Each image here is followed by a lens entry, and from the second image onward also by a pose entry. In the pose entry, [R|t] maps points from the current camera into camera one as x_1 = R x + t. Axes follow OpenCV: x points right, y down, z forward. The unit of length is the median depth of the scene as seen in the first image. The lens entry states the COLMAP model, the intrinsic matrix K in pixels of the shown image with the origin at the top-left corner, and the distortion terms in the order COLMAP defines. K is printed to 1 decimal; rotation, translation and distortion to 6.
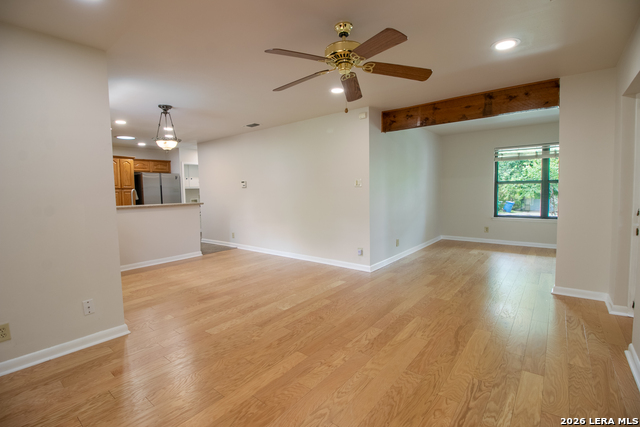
lens RADIAL K [[295.4, 0, 317.3], [0, 295.4, 213.4], [0, 0, 1]] dist [-0.007024, -0.007616]
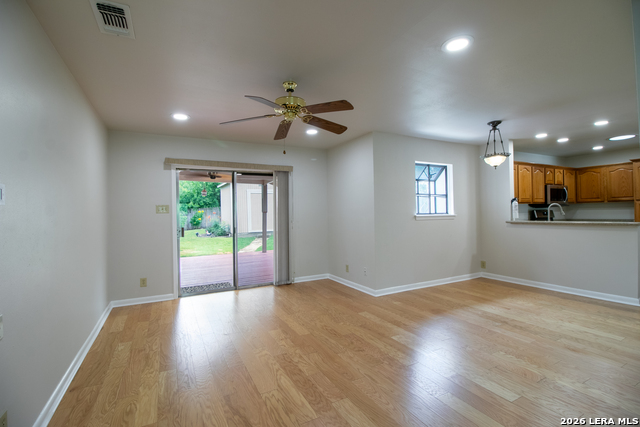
lens RADIAL K [[295.4, 0, 318.8], [0, 295.4, 213.4], [0, 0, 1]] dist [-0.007024, -0.007616]
pose [[-0.399648, 0.030291, -0.916168, 0.920699], [-0.044354, 0.997644, 0.052333, -0.120207], [0.915595, 0.061551, -0.397363, 1.251546]]
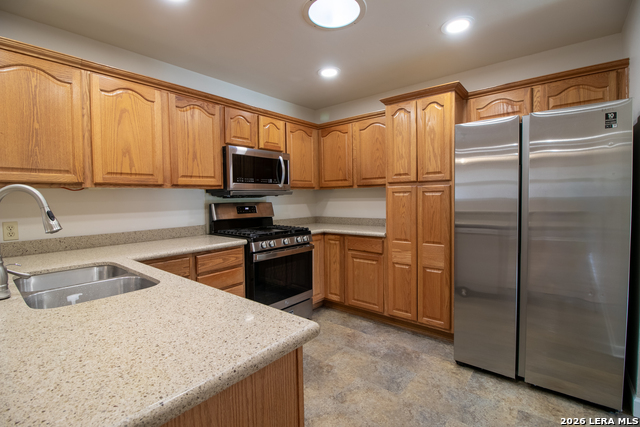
lens RADIAL K [[295.4, 0, 321.2], [0, 295.4, 212.1], [0, 0, 1]] dist [-0.007024, -0.007616]
pose [[-0.000184, 0.071069, -0.997471, -0.747621], [-0.061104, 0.995607, 0.070948, -0.164306], [0.998131, 0.060962, 0.004160, 2.215363]]
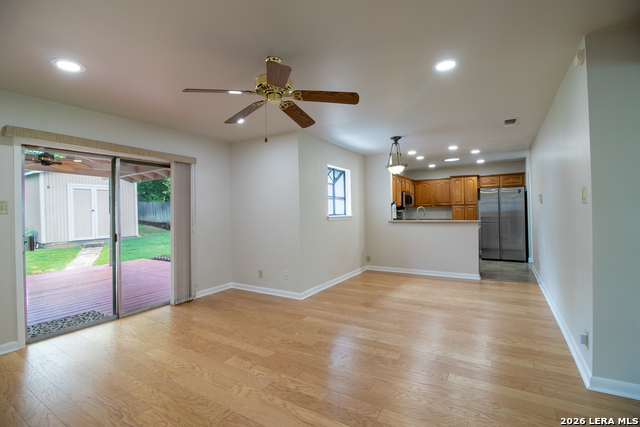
lens RADIAL K [[295.4, 0, 317.9], [0, 295.4, 213.1], [0, 0, 1]] dist [-0.007024, -0.007616]
pose [[0.127742, 0.022919, -0.991543, 0.892073], [-0.062798, 0.997914, 0.014976, -0.087471], [0.989817, 0.060354, 0.128915, 0.800417]]
